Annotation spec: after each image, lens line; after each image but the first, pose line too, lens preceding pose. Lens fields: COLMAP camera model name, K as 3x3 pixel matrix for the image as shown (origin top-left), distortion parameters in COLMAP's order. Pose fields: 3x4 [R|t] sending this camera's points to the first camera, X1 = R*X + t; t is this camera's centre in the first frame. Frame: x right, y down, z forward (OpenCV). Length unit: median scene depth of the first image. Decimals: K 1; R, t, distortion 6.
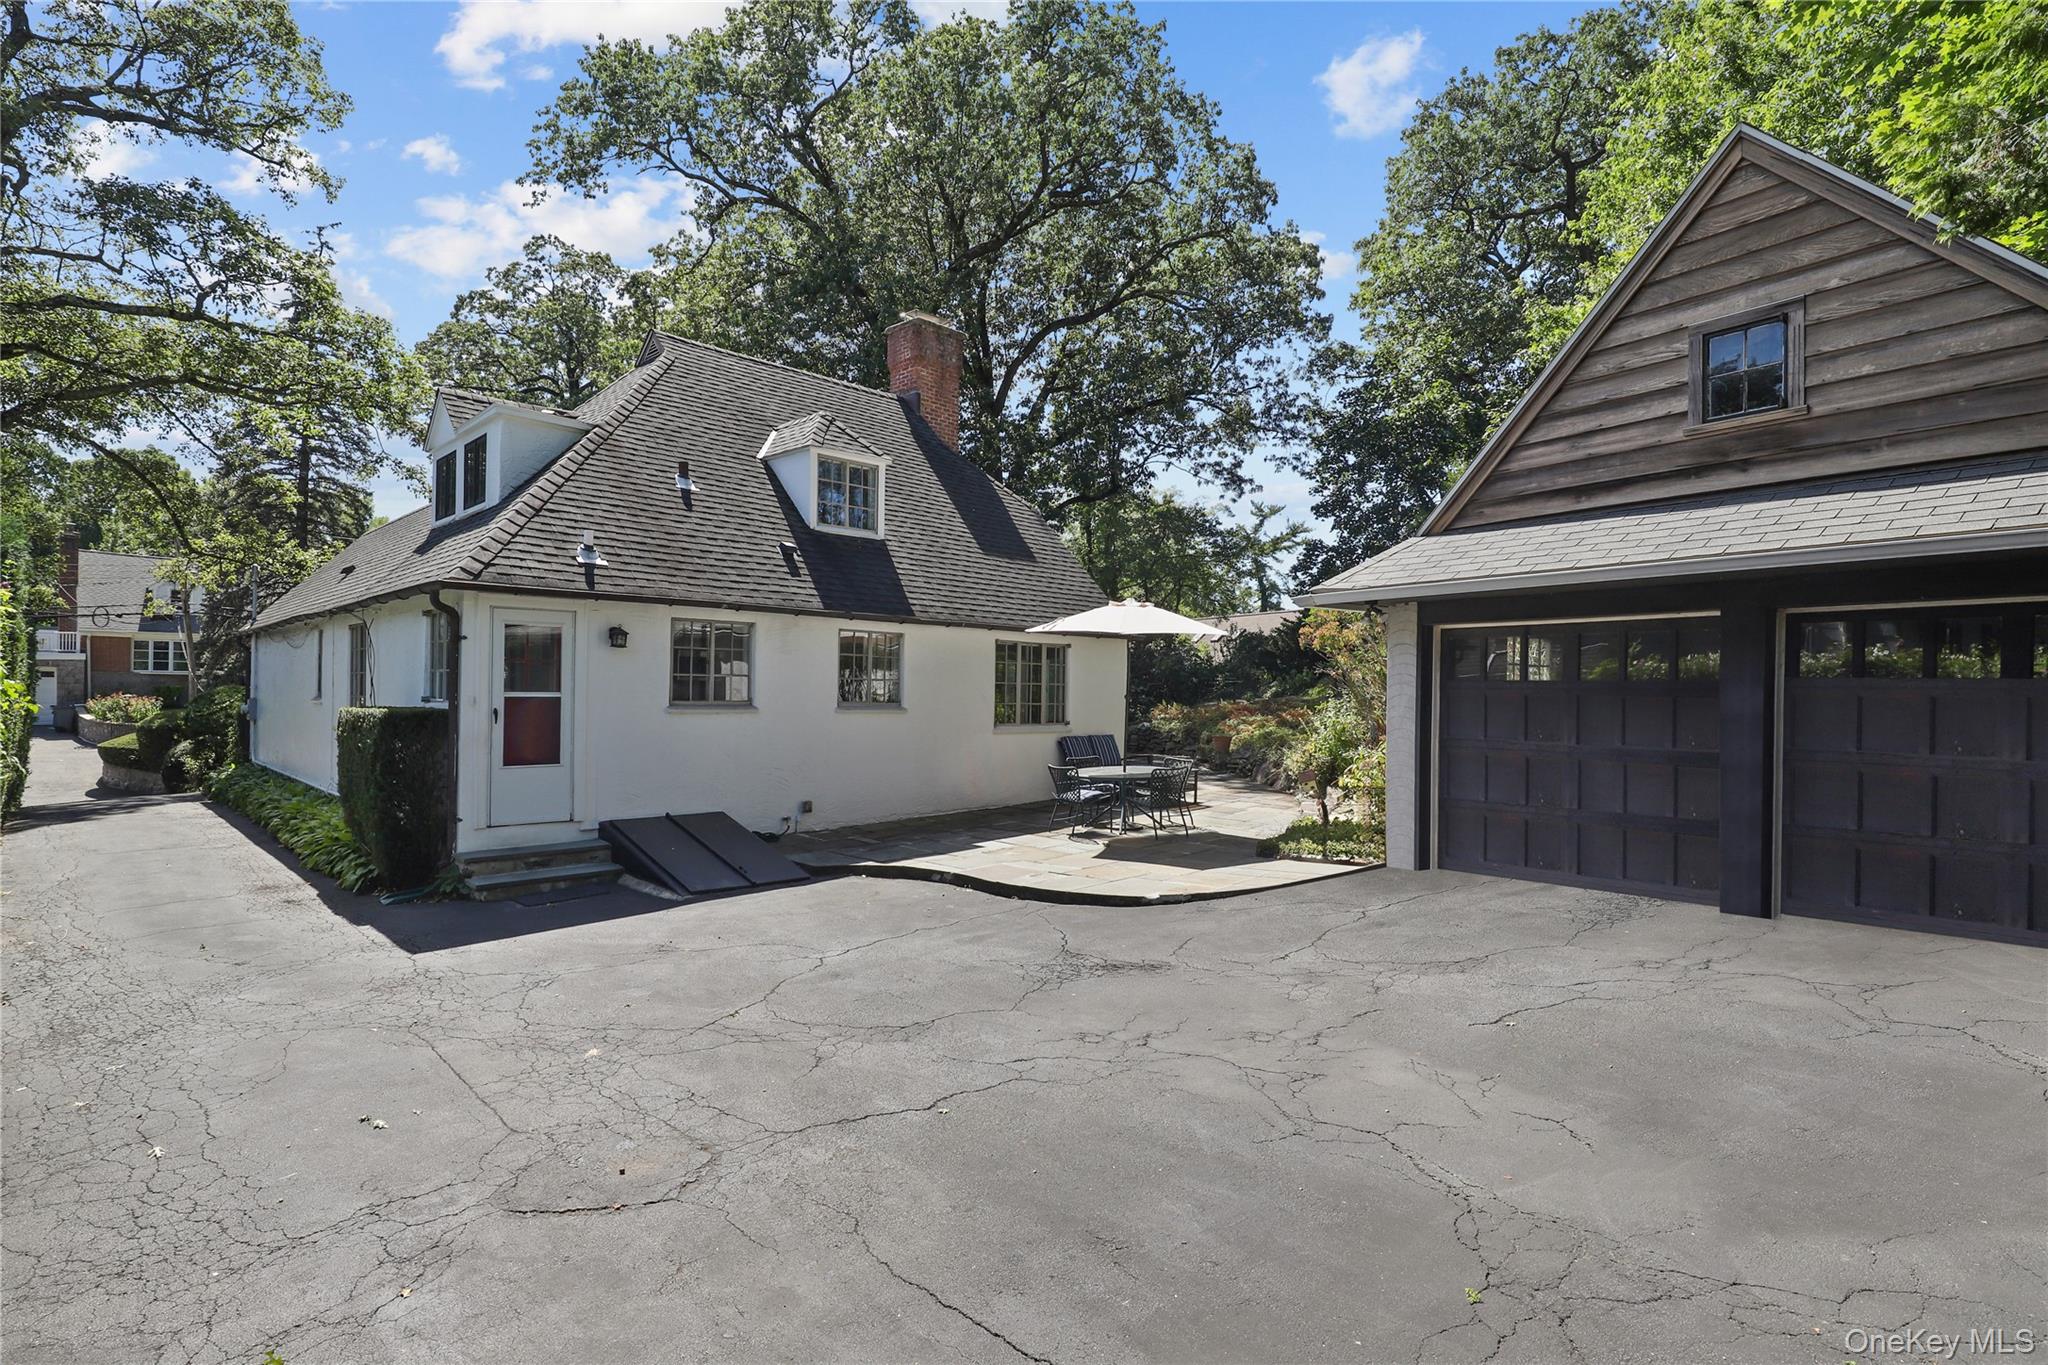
lens RADIAL K [[939.2, 0, 949.0], [0, 939.2, 695.9], [0, 0, 1]] dist [-0.029131, 0.005533]
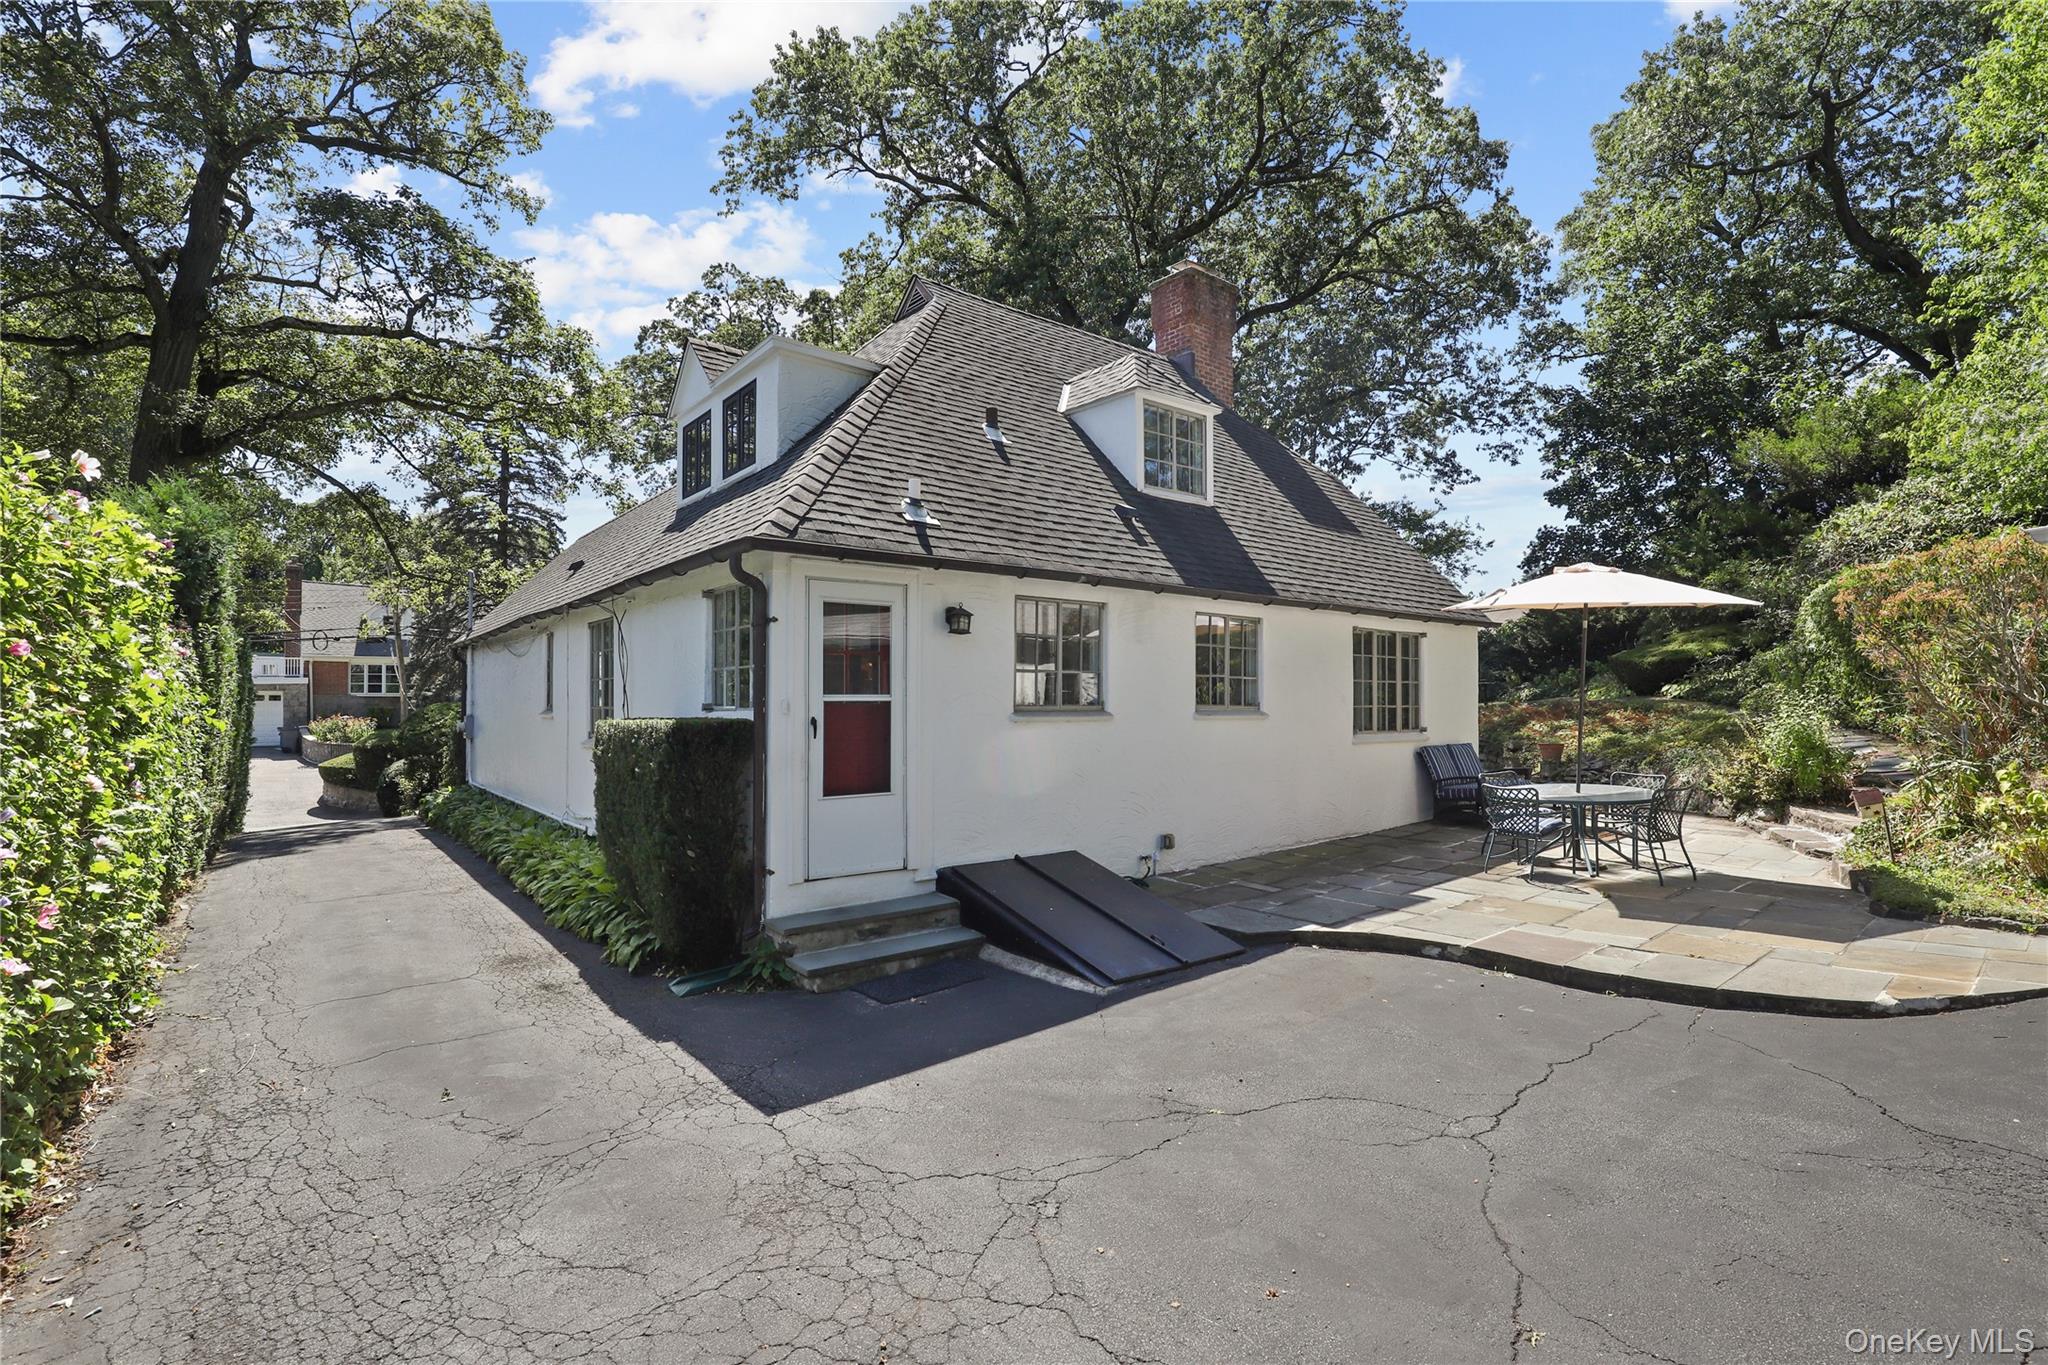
lens RADIAL K [[939.2, 0, 1029.5], [0, 939.2, 694.6], [0, 0, 1]] dist [-0.029131, 0.005533]
pose [[0.995640, -0.016078, -0.091880, -0.140191], [0.014828, 0.999788, -0.014265, 0.004826], [0.092090, 0.012841, 0.995668, 0.161448]]
